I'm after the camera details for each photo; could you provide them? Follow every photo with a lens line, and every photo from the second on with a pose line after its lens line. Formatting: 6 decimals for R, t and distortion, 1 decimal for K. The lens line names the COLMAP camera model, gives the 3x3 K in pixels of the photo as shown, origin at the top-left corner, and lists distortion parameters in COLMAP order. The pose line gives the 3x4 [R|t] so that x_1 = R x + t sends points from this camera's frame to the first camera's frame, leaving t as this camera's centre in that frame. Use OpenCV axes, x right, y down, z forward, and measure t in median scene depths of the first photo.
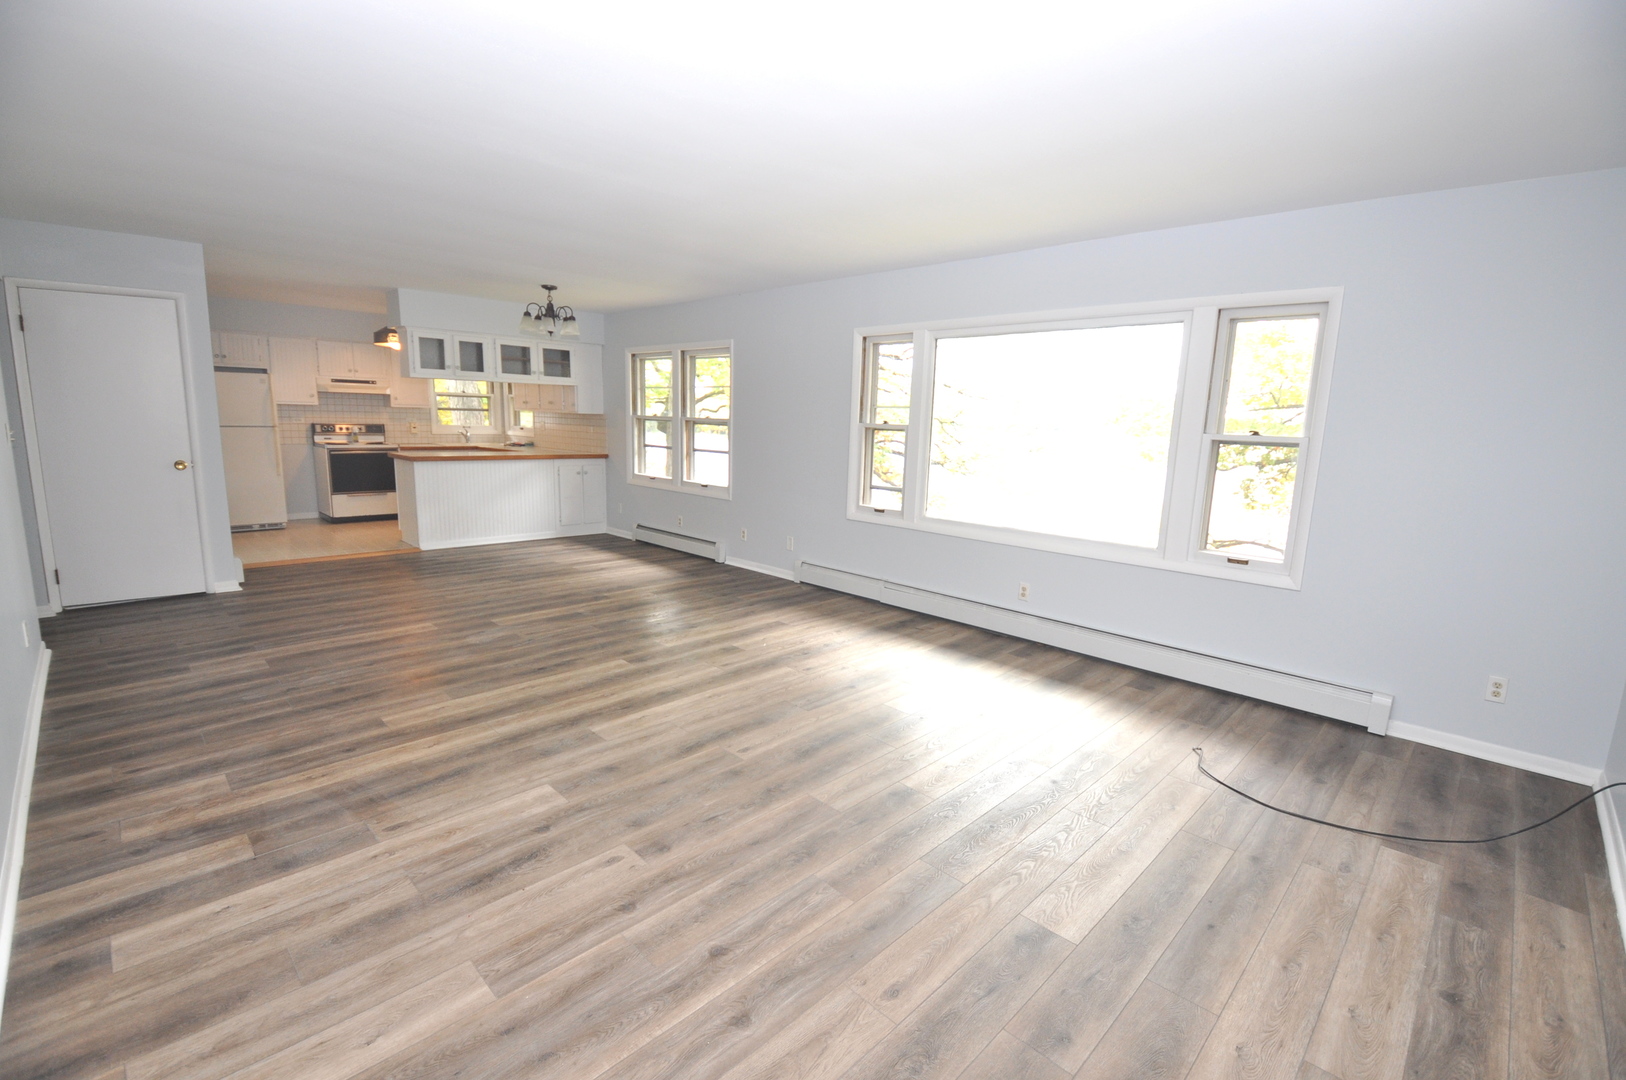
lens RADIAL K [[711.0, 0, 813.0], [0, 711.0, 540.0], [0, 0, 1]] dist [-0.020416, -0.000288]
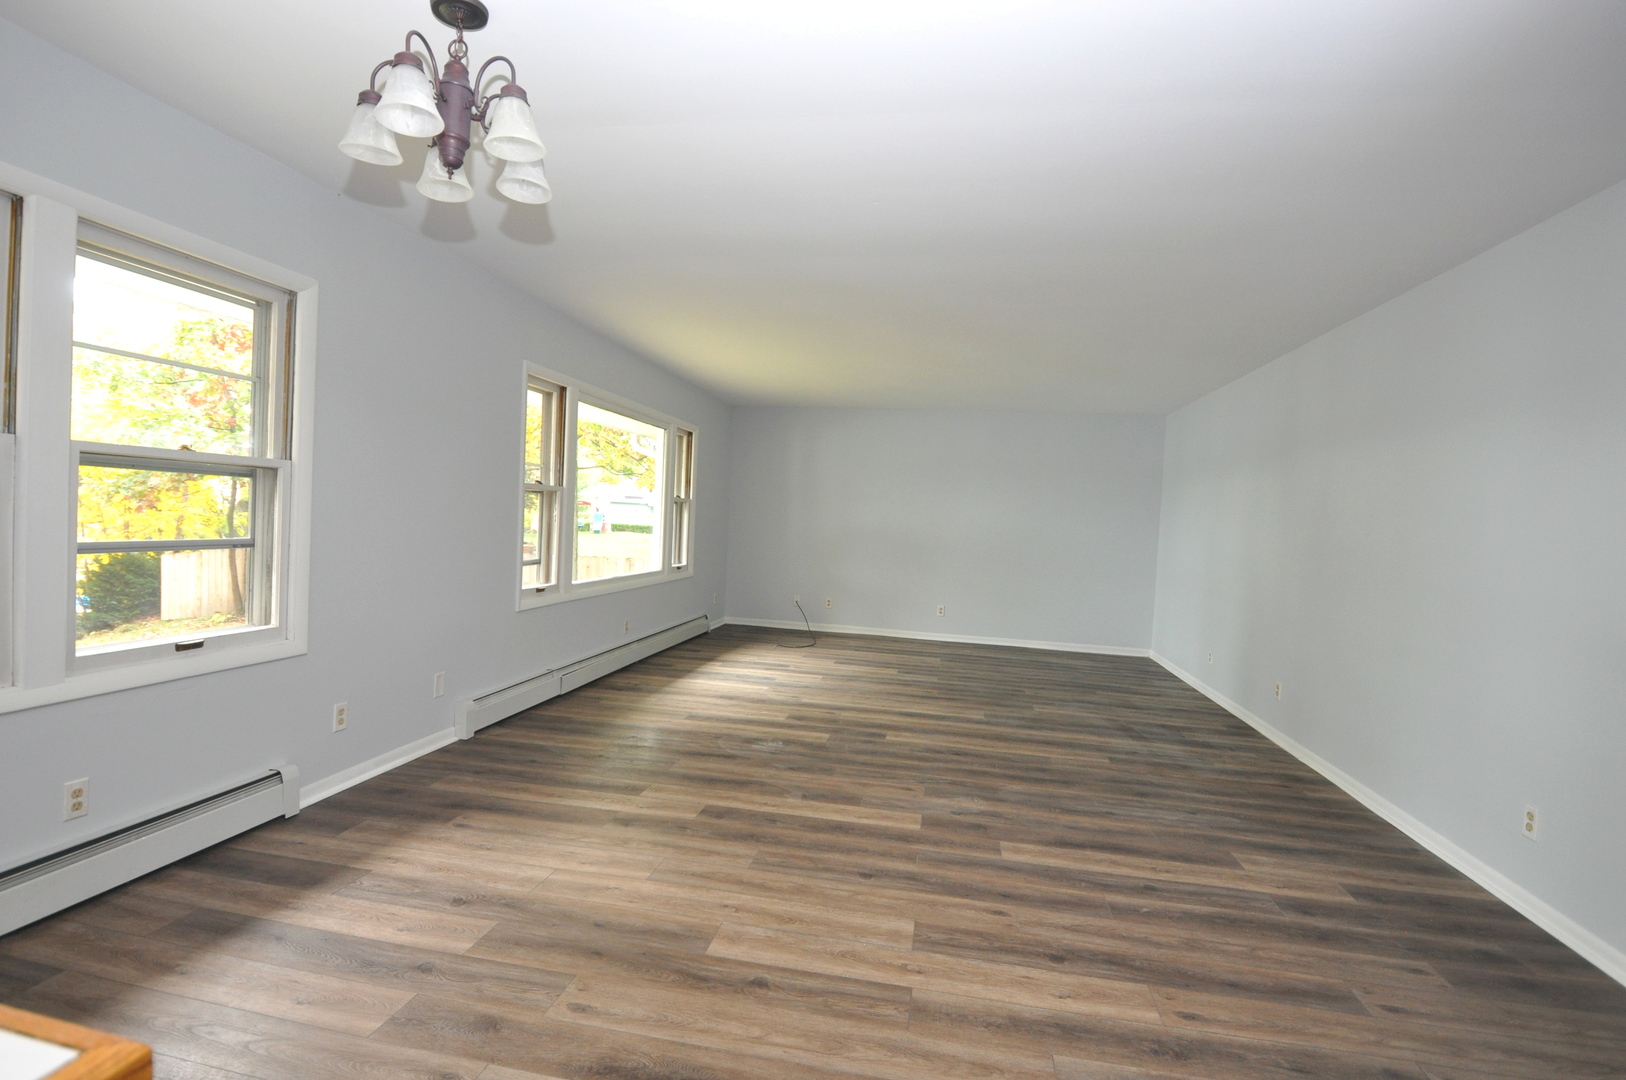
lens RADIAL K [[777.2, 0, 813.0], [0, 777.2, 540.0], [0, 0, 1]] dist [0.000808, 0.000227]
pose [[-0.558096, -0.083175, 0.825597, -1.107803], [0.079698, 0.984990, 0.153109, -0.288545], [-0.825940, 0.151248, -0.543090, 1.655053]]
